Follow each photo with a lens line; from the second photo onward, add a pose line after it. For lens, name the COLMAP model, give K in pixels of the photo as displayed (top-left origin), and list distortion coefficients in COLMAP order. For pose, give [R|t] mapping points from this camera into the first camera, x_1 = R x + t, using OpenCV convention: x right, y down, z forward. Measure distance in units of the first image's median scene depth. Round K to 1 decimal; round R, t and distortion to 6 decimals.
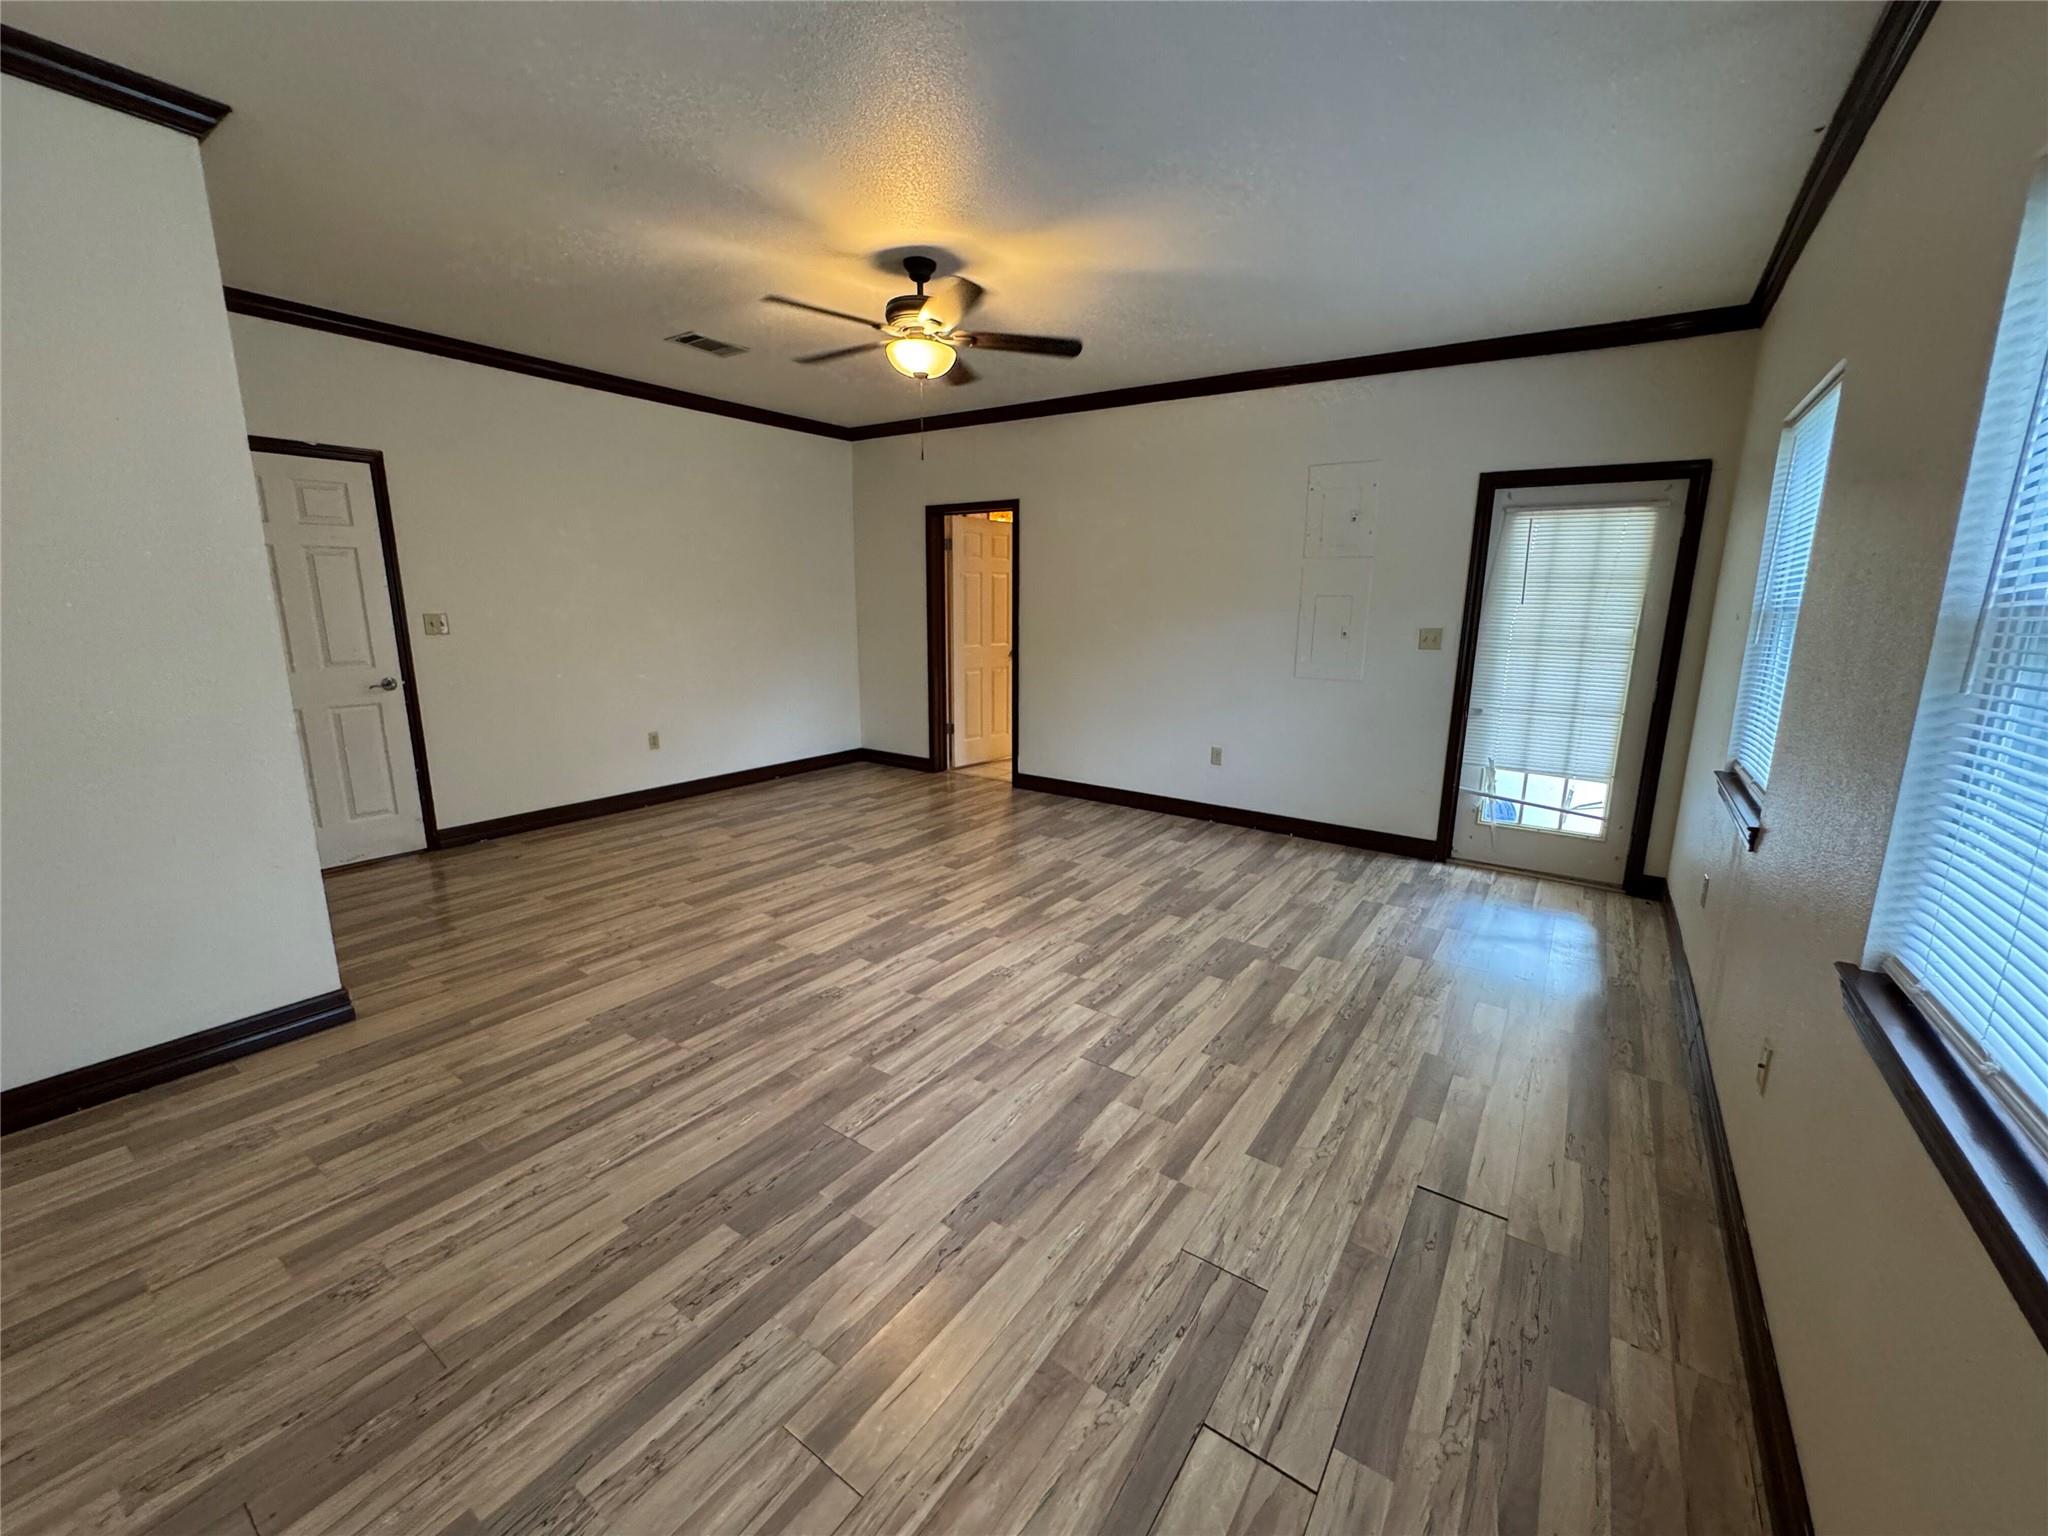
lens RADIAL K [[824.6, 0, 1022.3], [0, 824.6, 766.4], [0, 0, 1]] dist [-0.002128, -0.000087]
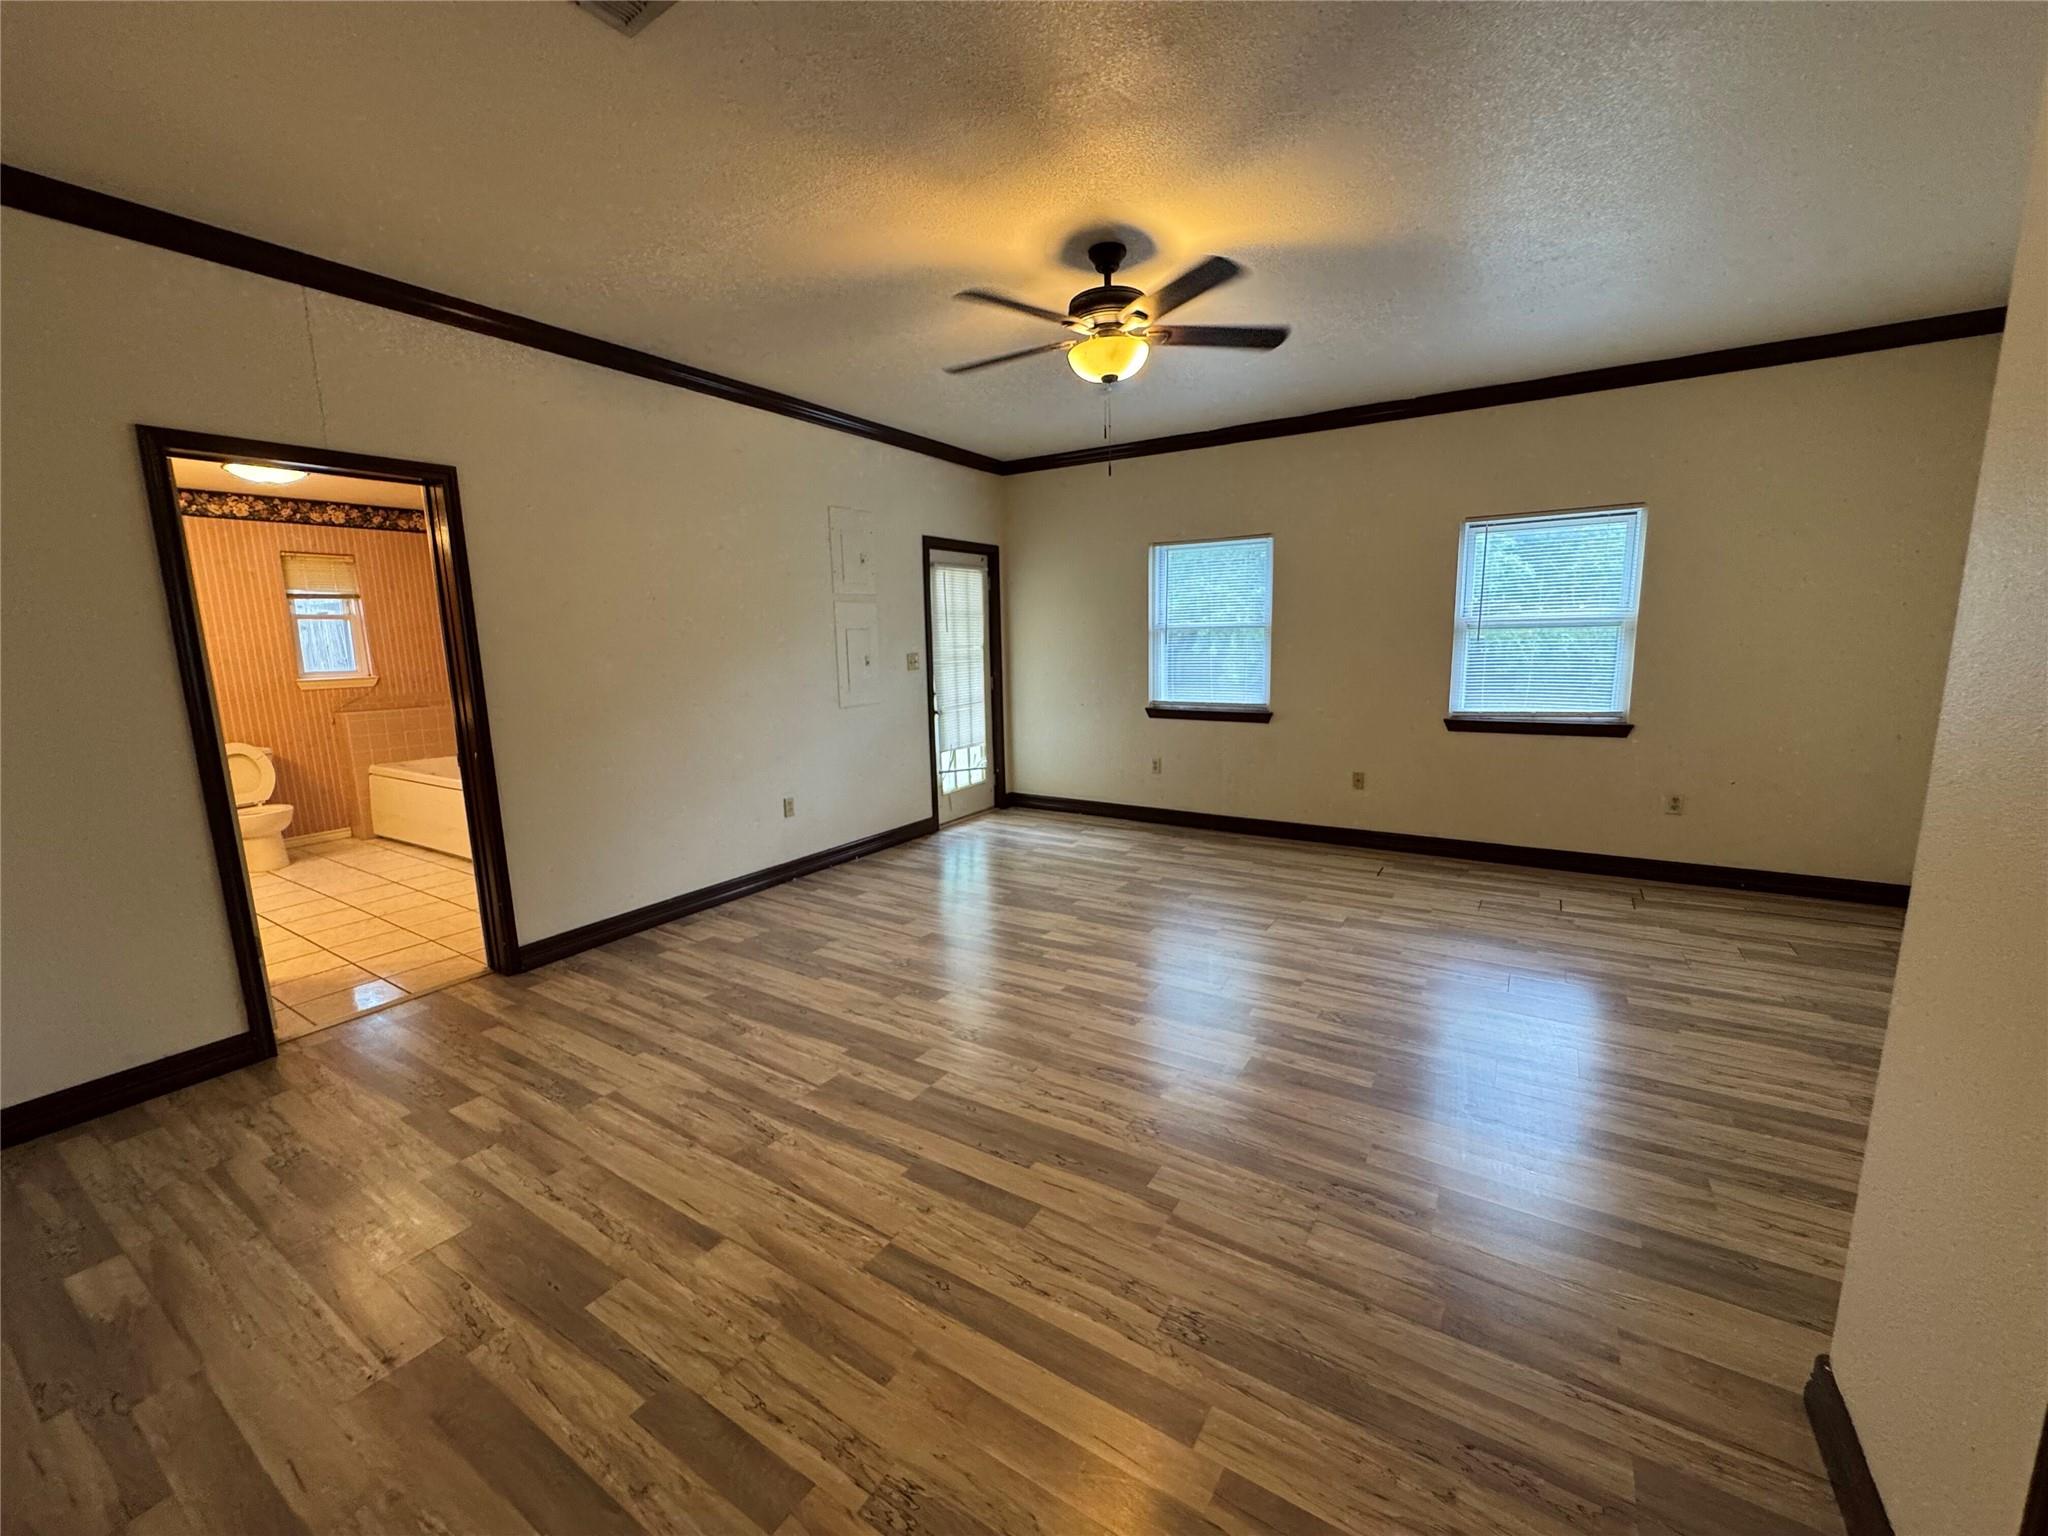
lens RADIAL K [[824.6, 0, 1022.3], [0, 824.6, 766.4], [0, 0, 1]] dist [-0.002128, -0.000087]
pose [[-0.044570, -0.175258, 0.983513, -0.830208], [0.217782, 0.959109, 0.180778, -0.205748], [-0.974979, 0.222249, -0.004580, 0.940115]]
